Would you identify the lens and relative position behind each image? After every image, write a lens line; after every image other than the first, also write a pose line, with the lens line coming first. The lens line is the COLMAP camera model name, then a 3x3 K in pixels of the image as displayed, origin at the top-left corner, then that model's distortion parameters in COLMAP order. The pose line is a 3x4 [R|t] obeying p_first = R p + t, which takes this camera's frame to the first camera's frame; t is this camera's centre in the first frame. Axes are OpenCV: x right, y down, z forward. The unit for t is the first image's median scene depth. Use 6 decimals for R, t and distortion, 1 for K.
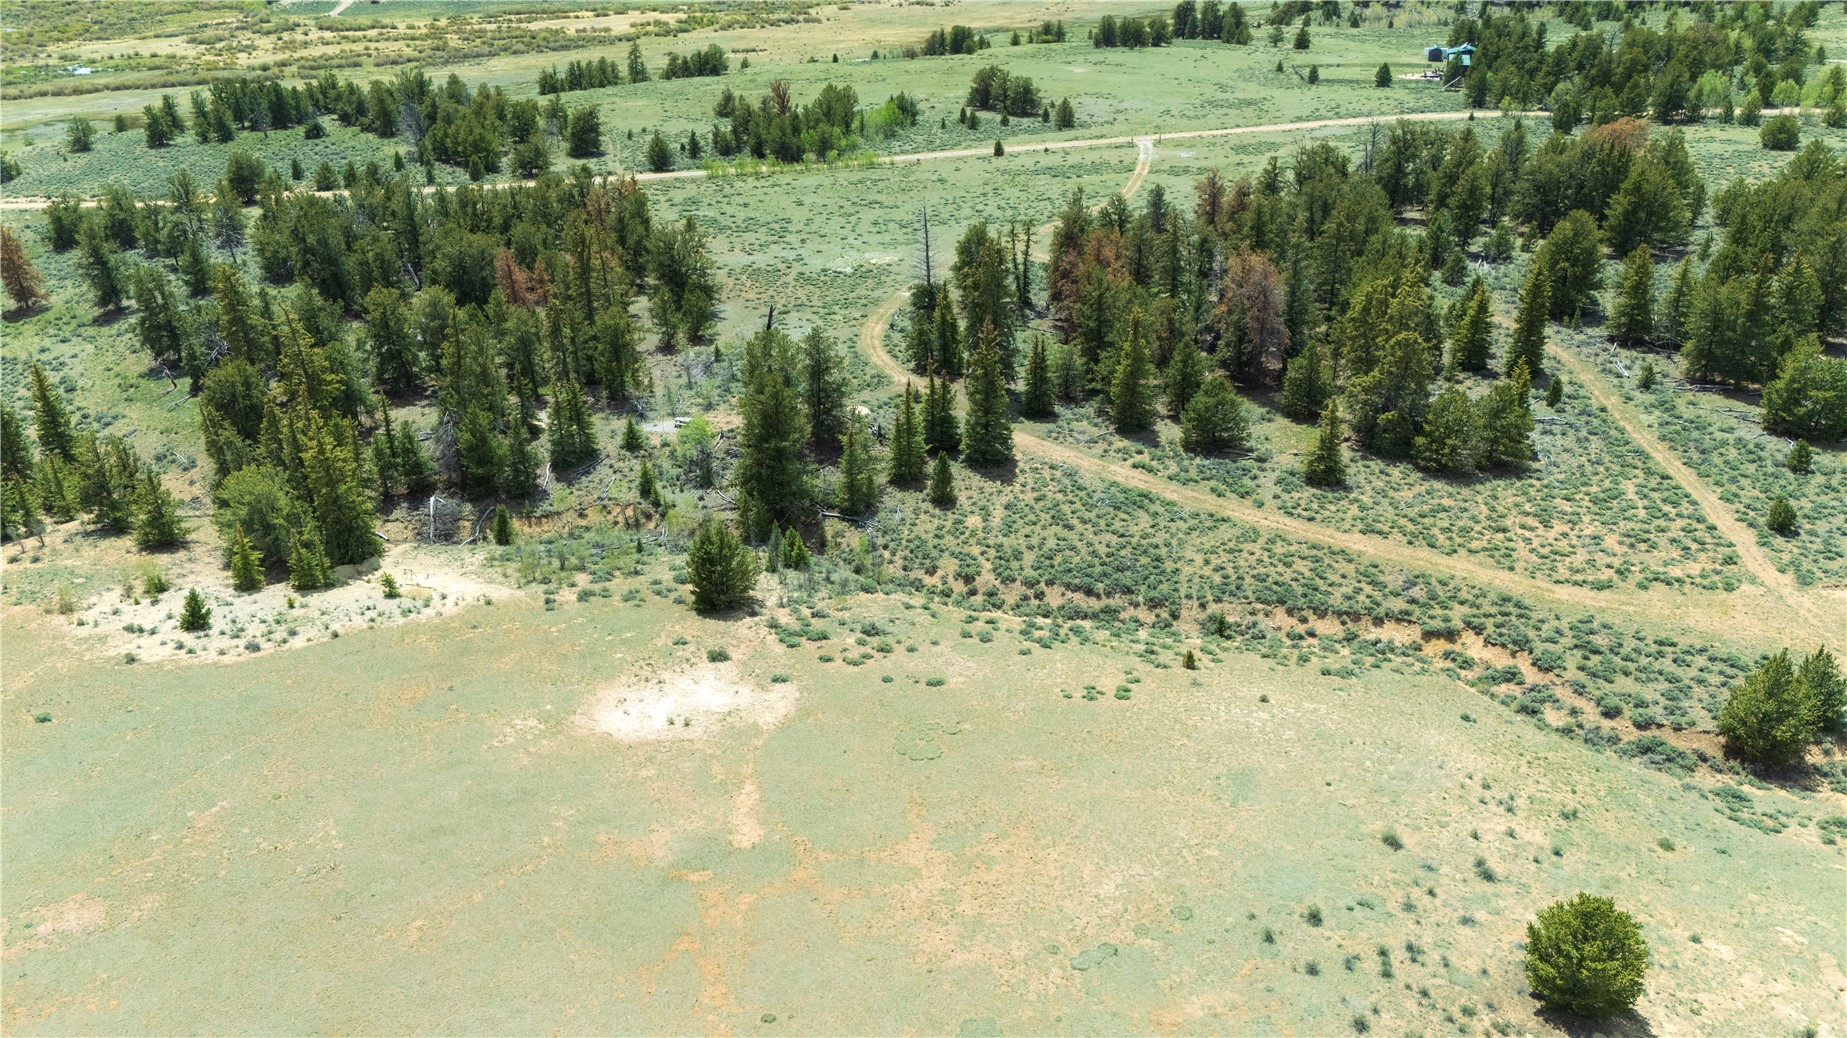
lens RADIAL K [[1348.8, 0, 923.5], [0, 1348.8, 519.0], [0, 0, 1]] dist [0.064262, -0.056668]
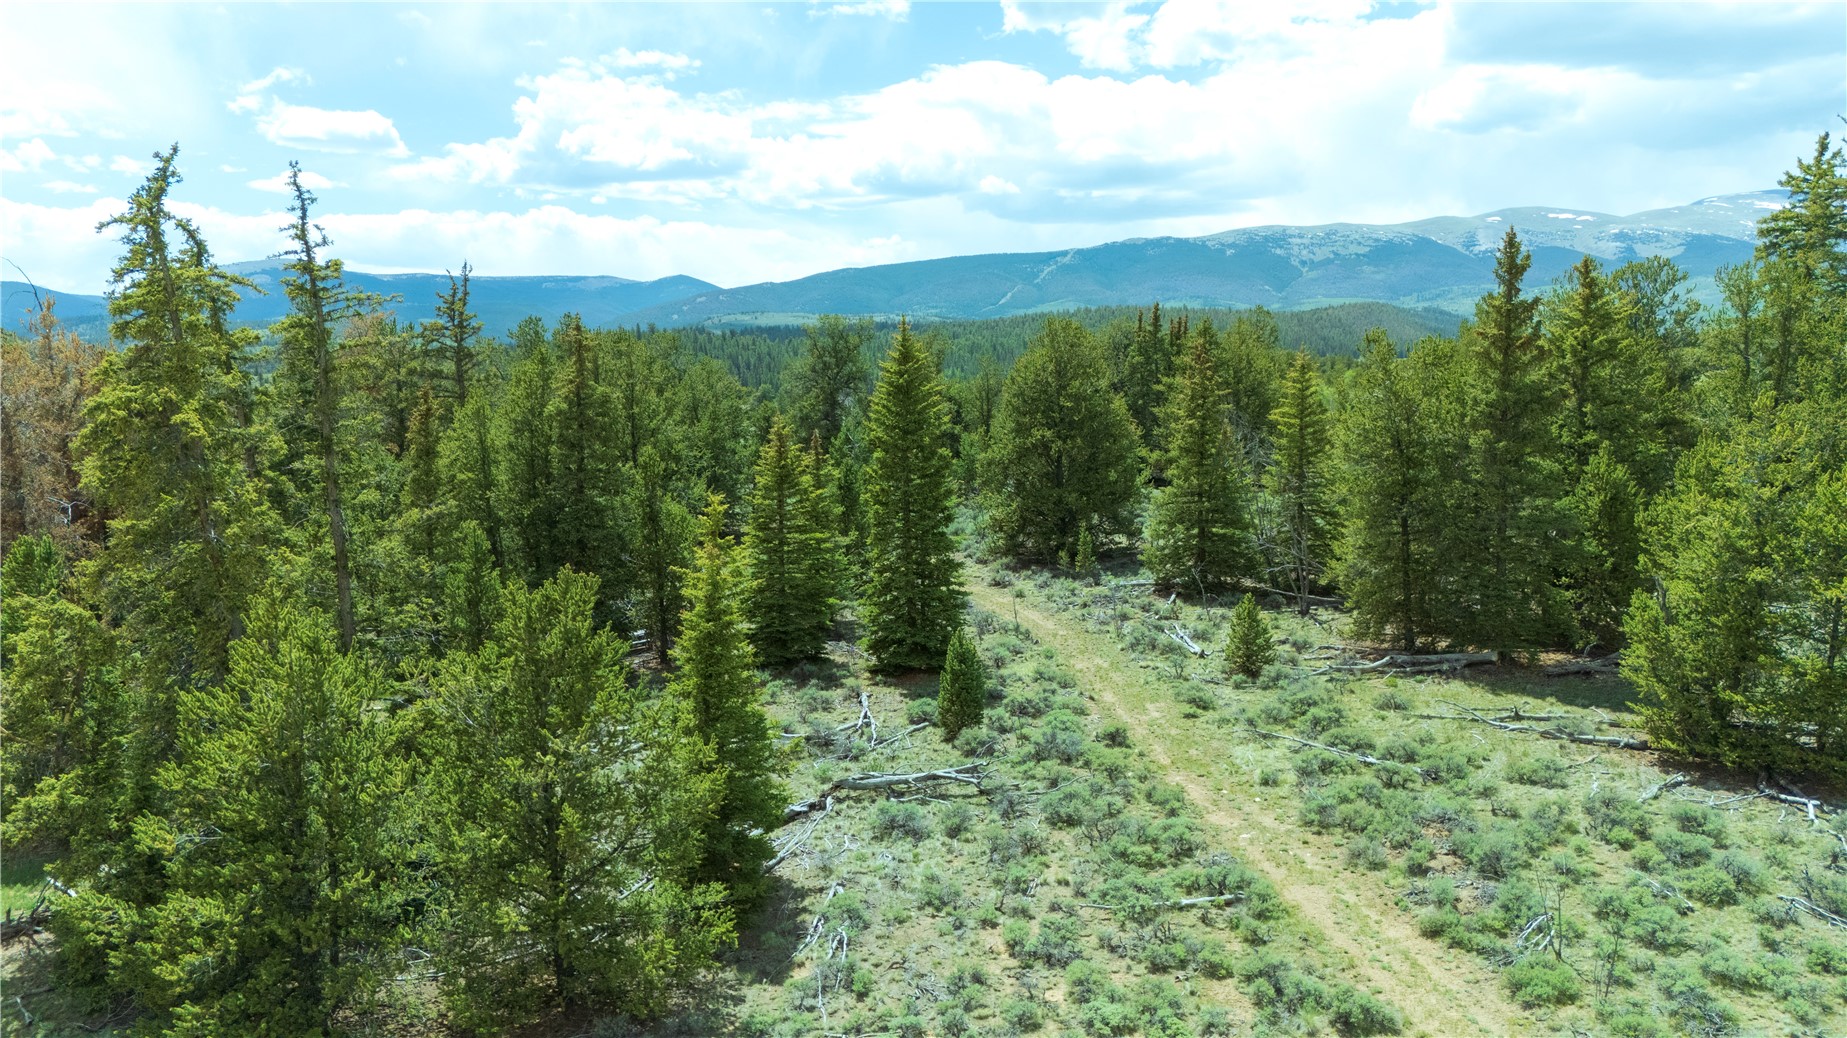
lens RADIAL K [[1348.8, 0, 923.5], [0, 1348.8, 519.0], [0, 0, 1]] dist [0.064262, -0.056668]
pose [[0.978034, -0.019071, 0.207571, 0.407590], [0.087059, 0.942166, -0.323642, -0.036307], [-0.189394, 0.334604, 0.923131, 0.744606]]
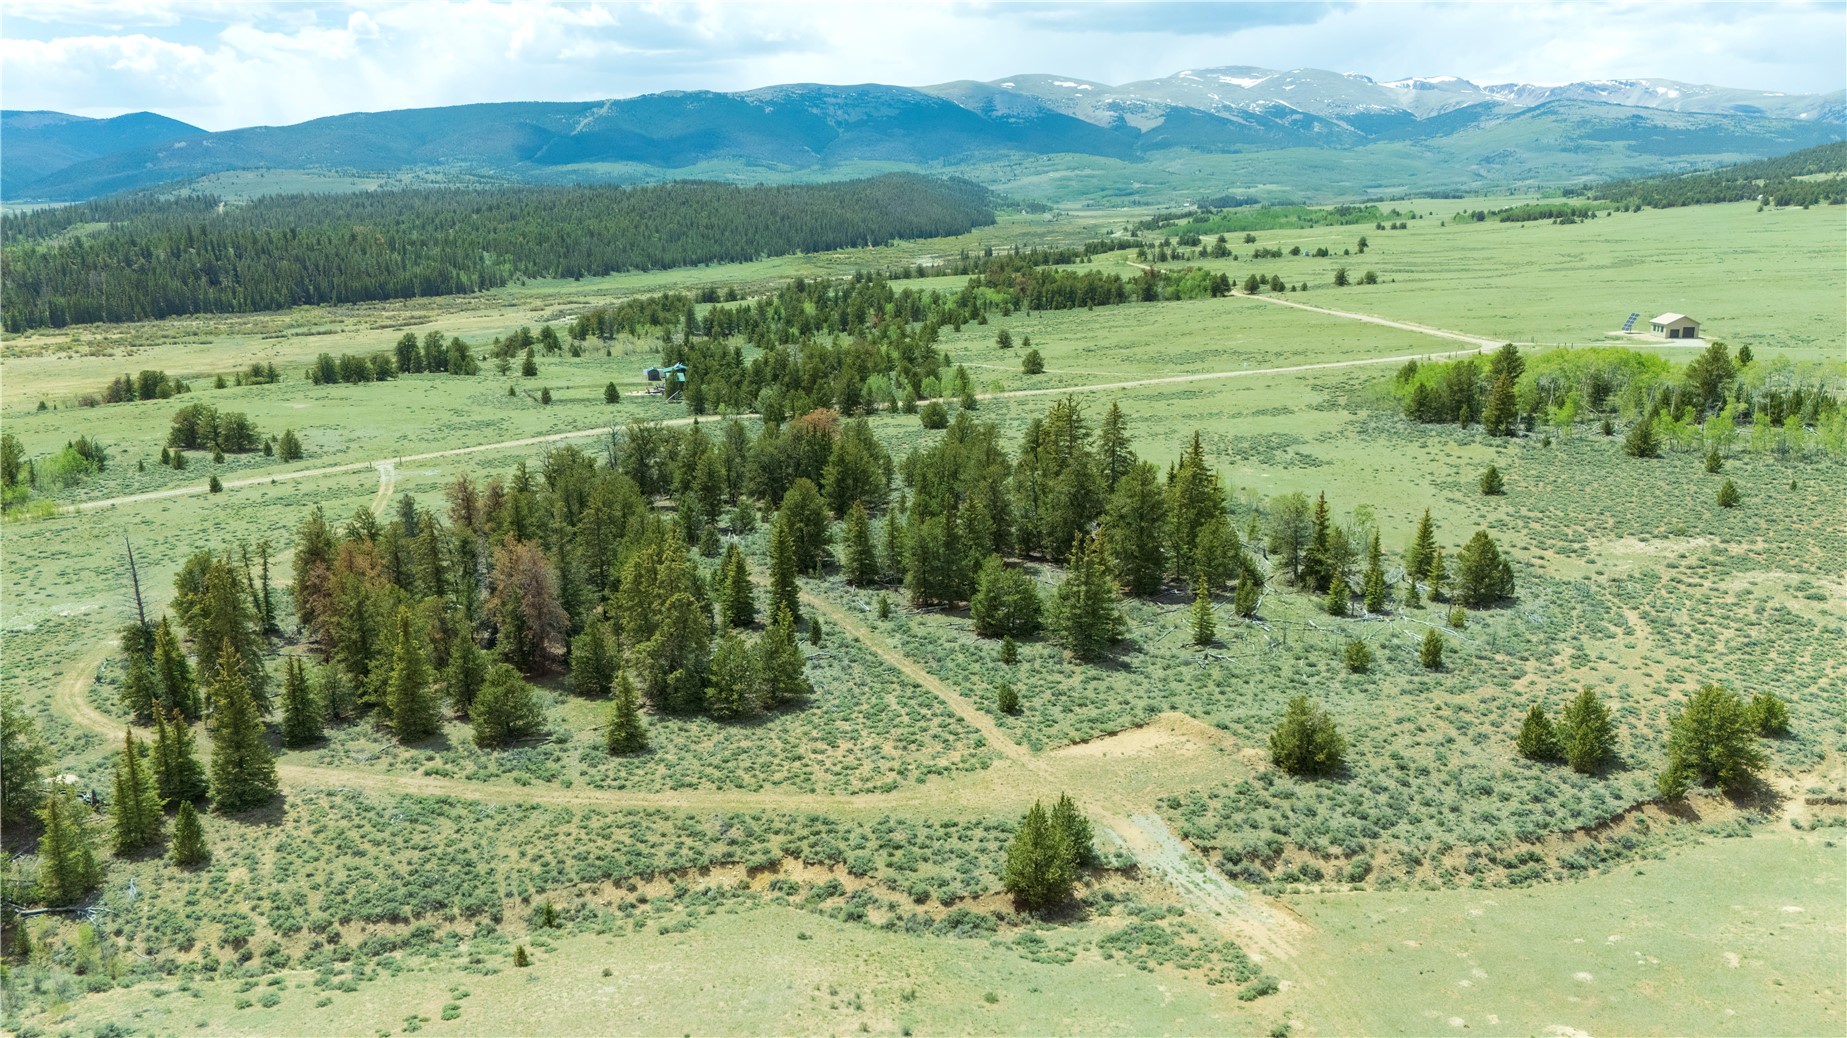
lens RADIAL K [[1348.8, 0, 923.5], [0, 1348.8, 519.0], [0, 0, 1]] dist [0.064262, -0.056668]
pose [[0.857788, -0.104877, 0.503190, -0.002023], [0.218340, 0.960597, -0.171992, 0.027378], [-0.465325, 0.257399, 0.846887, 0.011000]]
